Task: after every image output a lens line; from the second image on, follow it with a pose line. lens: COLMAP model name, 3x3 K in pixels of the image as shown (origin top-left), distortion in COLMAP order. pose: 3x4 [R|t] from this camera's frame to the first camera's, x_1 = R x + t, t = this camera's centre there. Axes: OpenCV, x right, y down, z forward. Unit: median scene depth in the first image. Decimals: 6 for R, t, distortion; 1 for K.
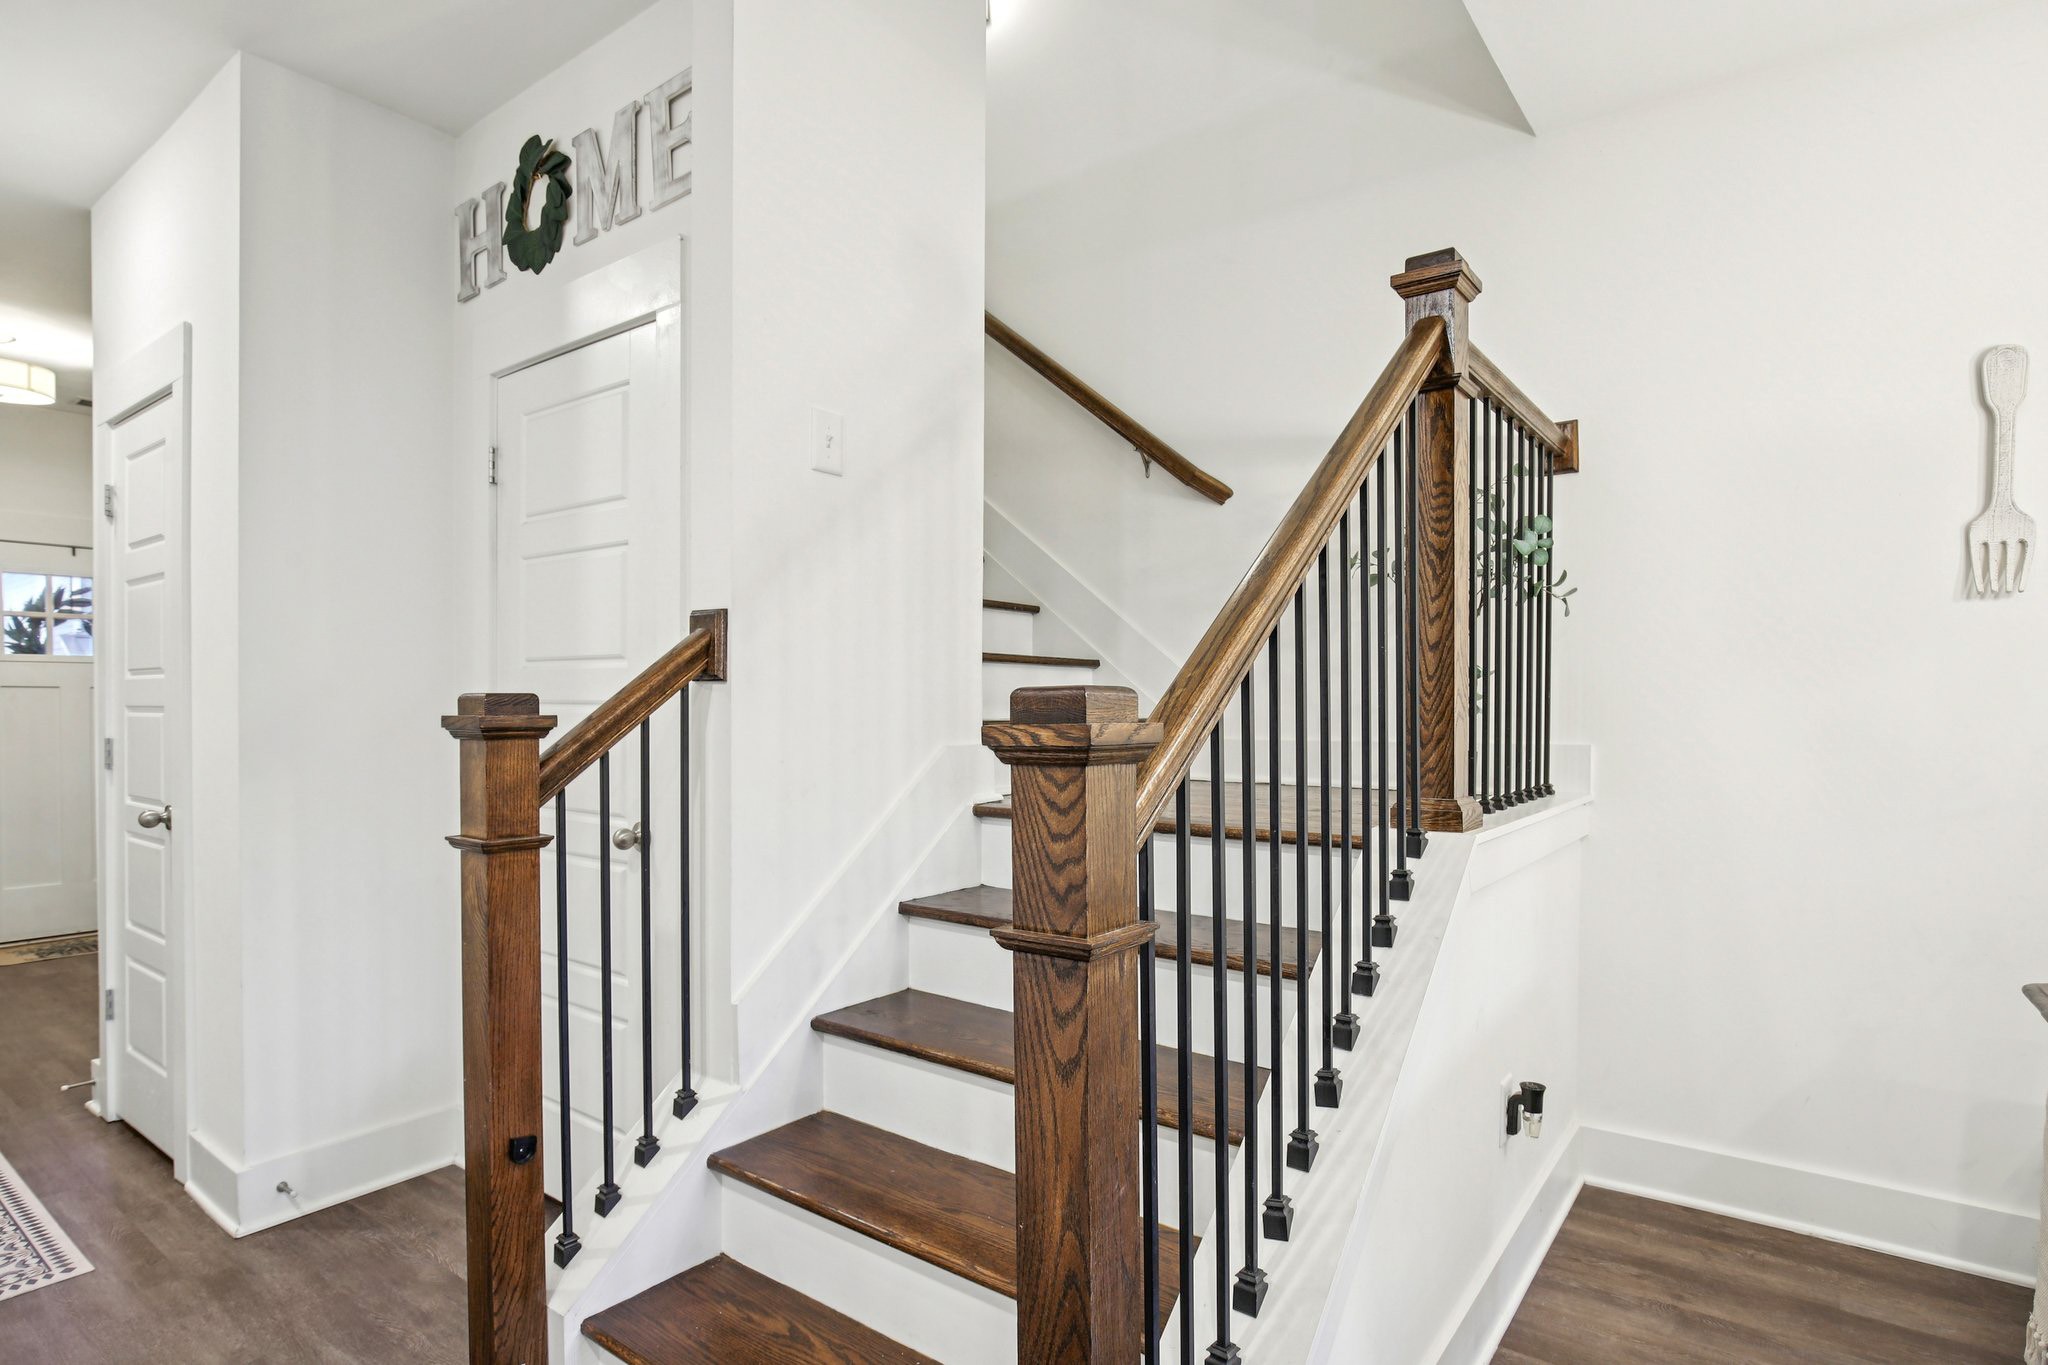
lens RADIAL K [[1065.1, 0, 1048.3], [0, 1065.1, 728.8], [0, 0, 1]] dist [-0.020740, 0.001069]
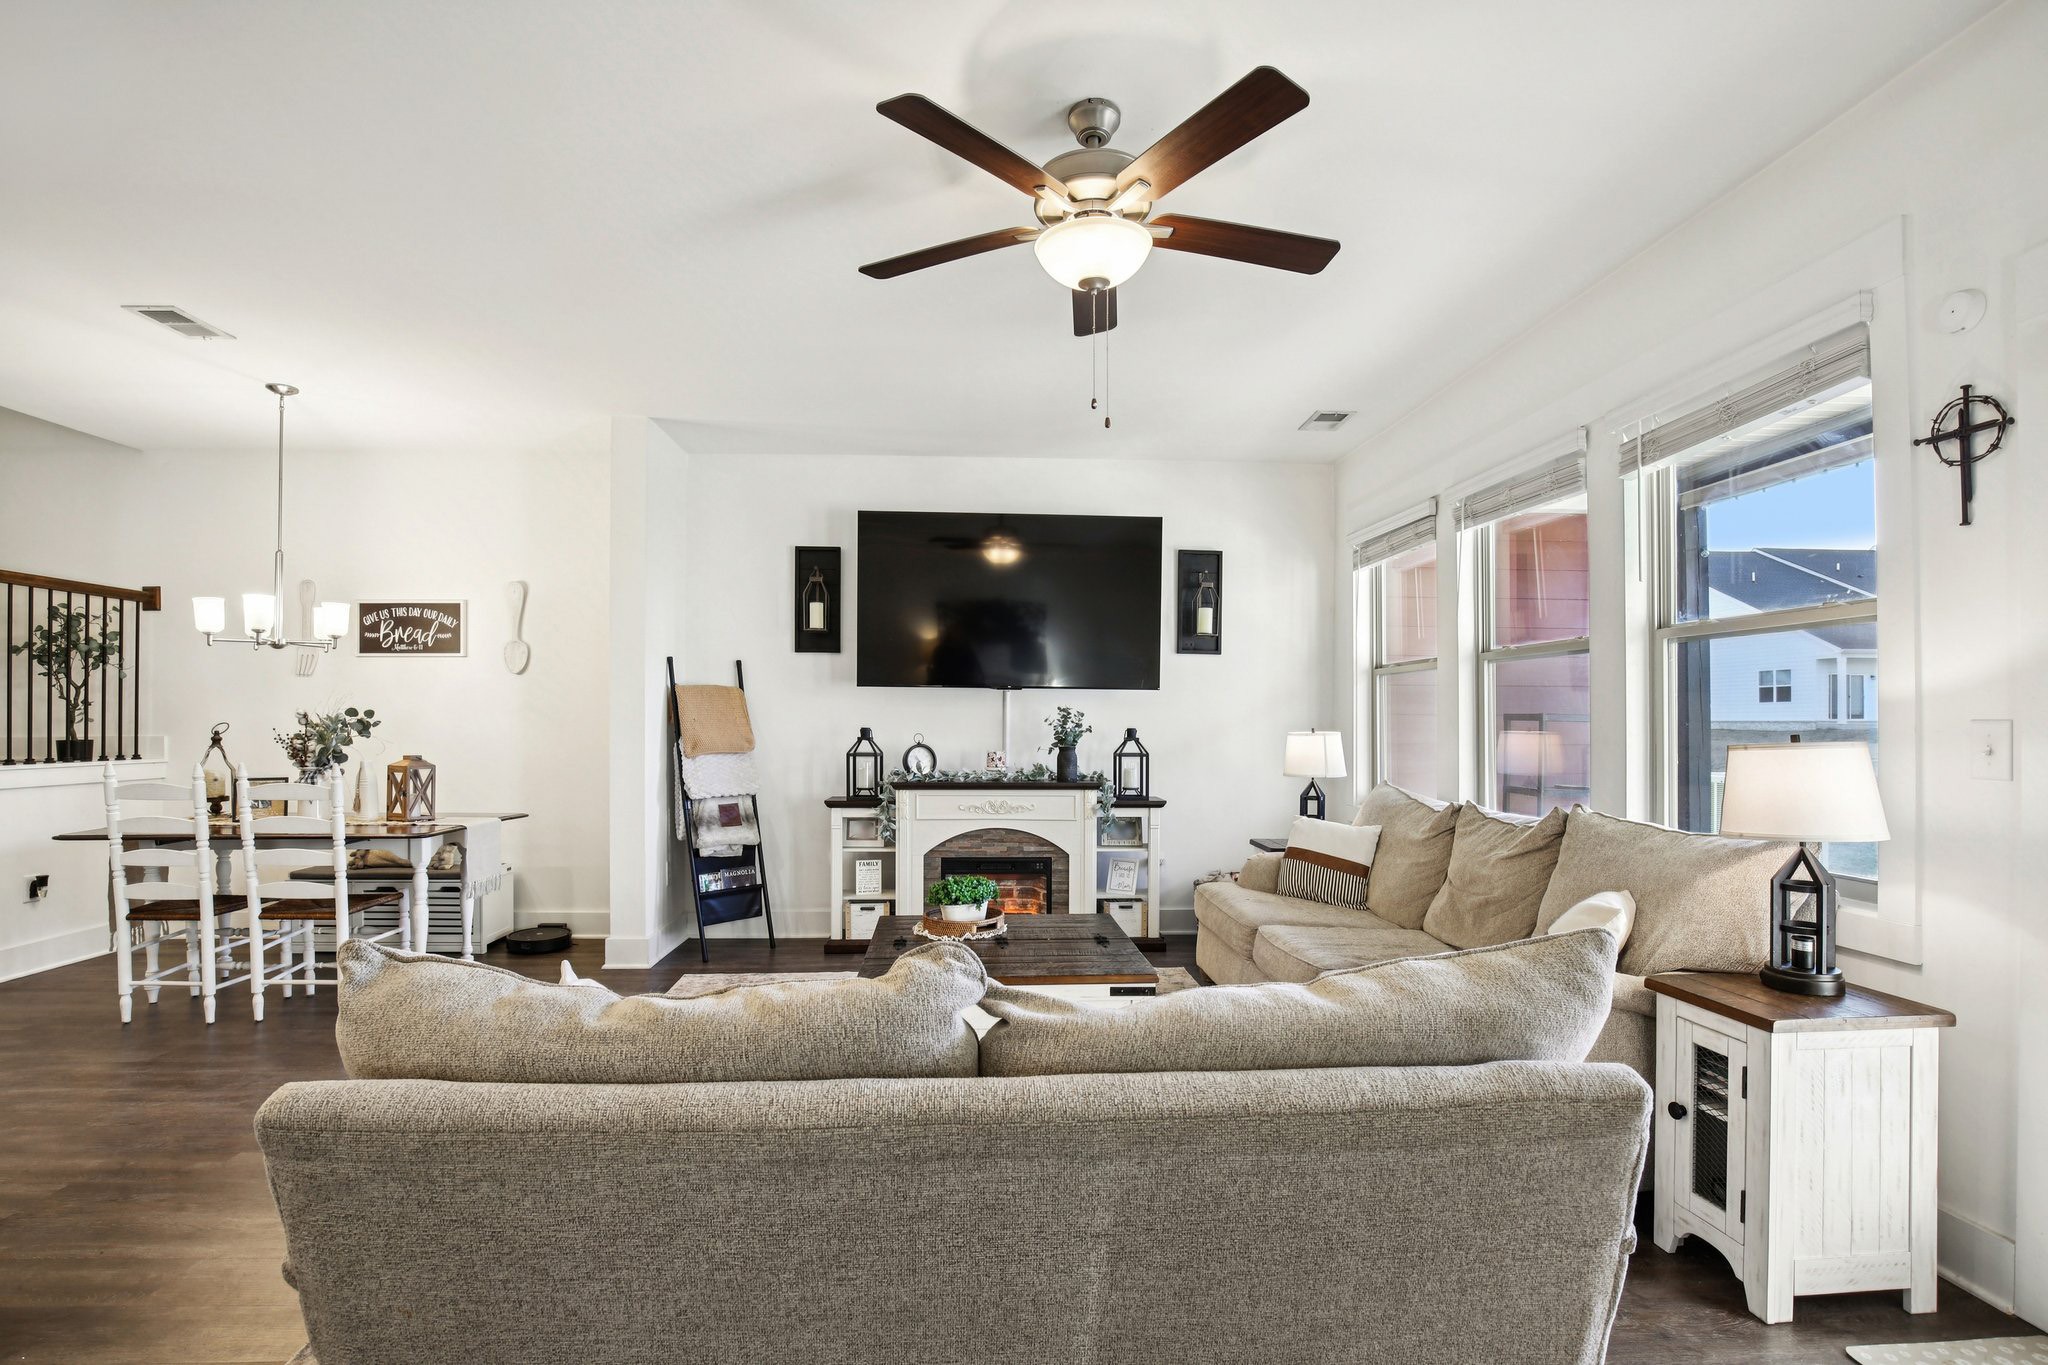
lens RADIAL K [[948.7, 0, 999.4], [0, 948.7, 716.7], [0, 0, 1]] dist [-0.031256, 0.001319]
pose [[0.777543, 0.000001, 0.628830, 0.831171], [0.016156, 0.999670, -0.019978, 0.051945], [-0.628622, 0.025693, 0.777286, -1.990382]]
